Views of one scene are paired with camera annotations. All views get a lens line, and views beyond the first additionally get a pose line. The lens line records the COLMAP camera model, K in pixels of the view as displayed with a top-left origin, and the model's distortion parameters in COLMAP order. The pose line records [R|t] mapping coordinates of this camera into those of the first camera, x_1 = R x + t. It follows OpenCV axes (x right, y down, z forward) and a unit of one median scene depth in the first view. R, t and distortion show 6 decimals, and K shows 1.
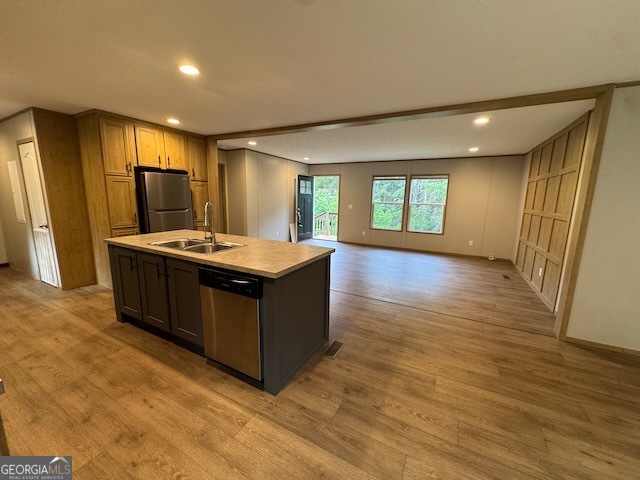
lens RADIAL K [[256.1, 0, 323.8], [0, 256.1, 239.0], [0, 0, 1]] dist [0.012306, -0.000023]
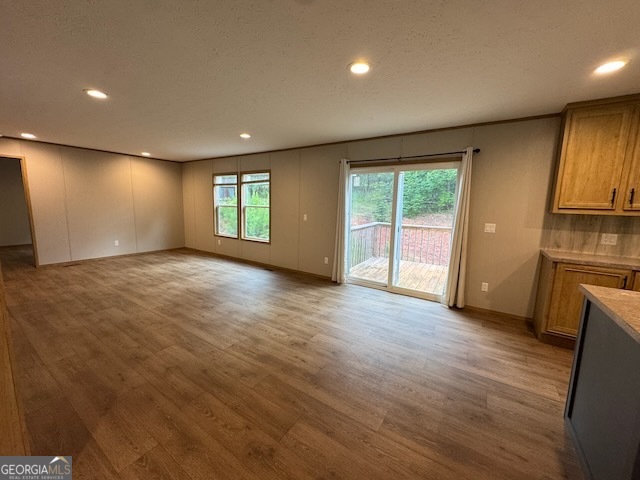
lens RADIAL K [[254.7, 0, 320.1], [0, 254.7, 239.2], [0, 0, 1]] dist [-0.001830, -0.000108]
pose [[-0.993330, -0.058019, 0.099643, 0.233840], [-0.025433, 0.953145, 0.301442, -0.096919], [-0.112463, 0.296898, -0.948264, 0.646709]]
